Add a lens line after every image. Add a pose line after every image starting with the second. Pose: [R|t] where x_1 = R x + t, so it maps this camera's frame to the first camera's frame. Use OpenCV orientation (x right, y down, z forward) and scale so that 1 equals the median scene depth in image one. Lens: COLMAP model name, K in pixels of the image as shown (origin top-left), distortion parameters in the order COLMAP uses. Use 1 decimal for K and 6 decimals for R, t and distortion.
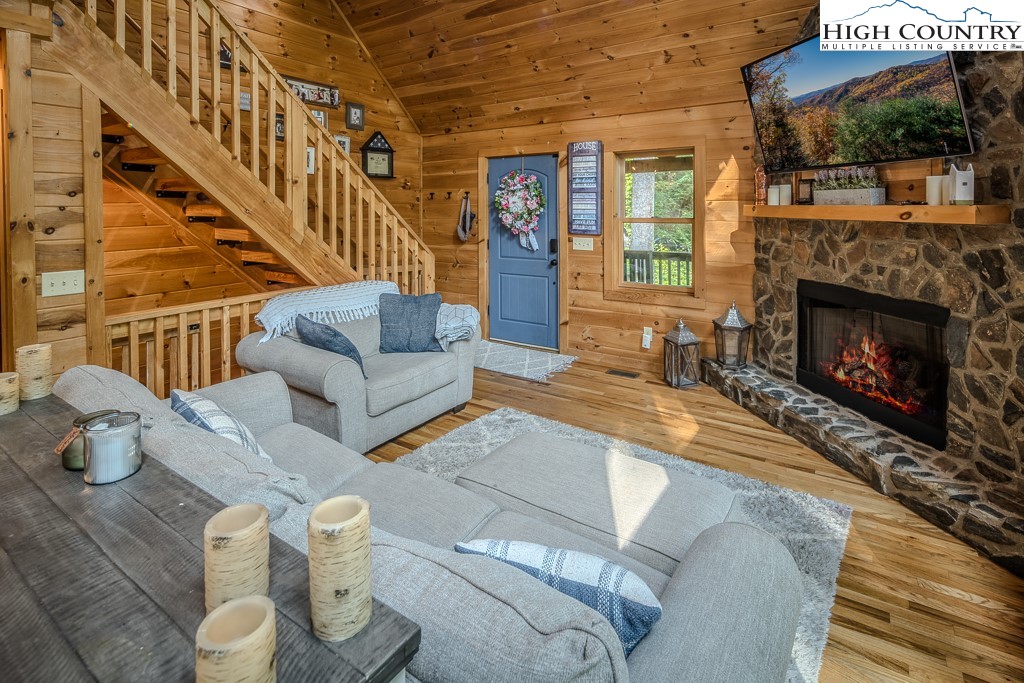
lens RADIAL K [[512.4, 0, 515.3], [0, 512.4, 210.8], [0, 0, 1]] dist [0.000288, -0.000430]
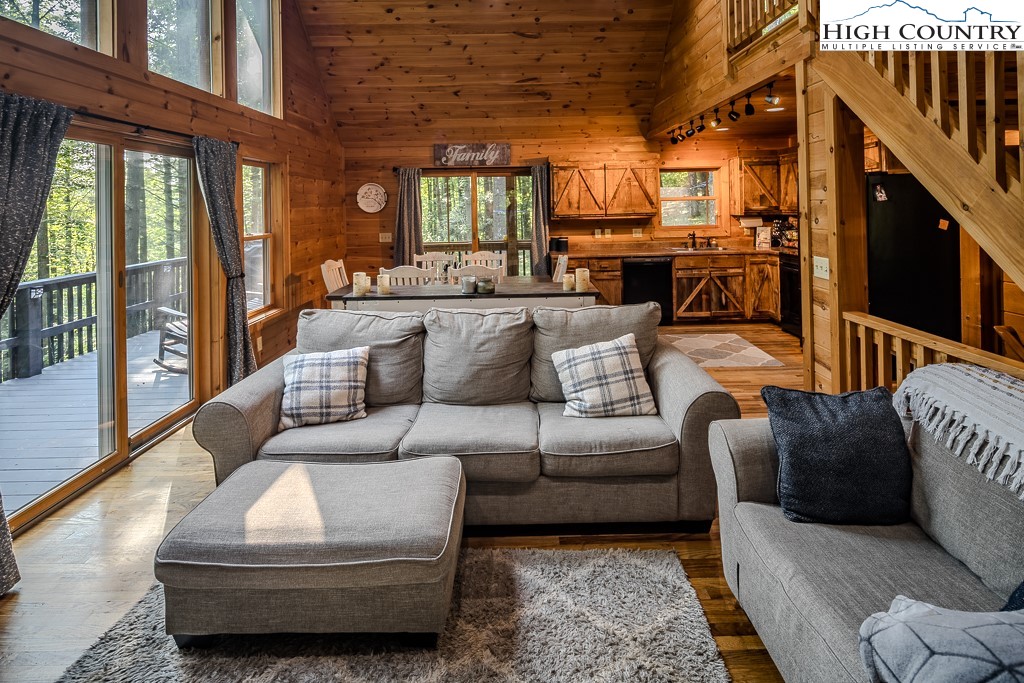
lens RADIAL K [[510.0, 0, 518.5], [0, 510.0, 202.7], [0, 0, 1]] dist [0.001050, -0.002828]
pose [[-0.824141, 0.021883, -0.565961, 0.233649], [0.020670, 0.999750, 0.008556, -0.019923], [0.566007, -0.004647, -0.824387, 1.208675]]
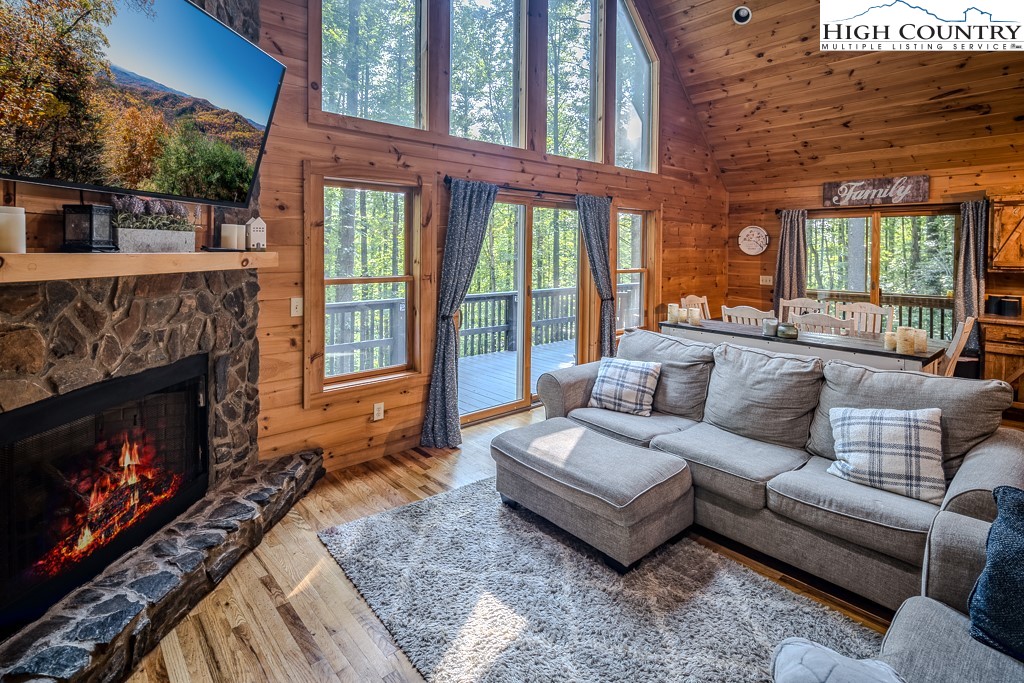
lens RADIAL K [[508.7, 0, 517.4], [0, 508.7, 257.3], [0, 0, 1]] dist [-0.000588, -0.001982]
pose [[-0.969834, -0.002971, 0.243747, -0.007589], [0.003070, 0.999698, 0.024400, -0.018677], [-0.243746, 0.024412, -0.969532, 1.432141]]
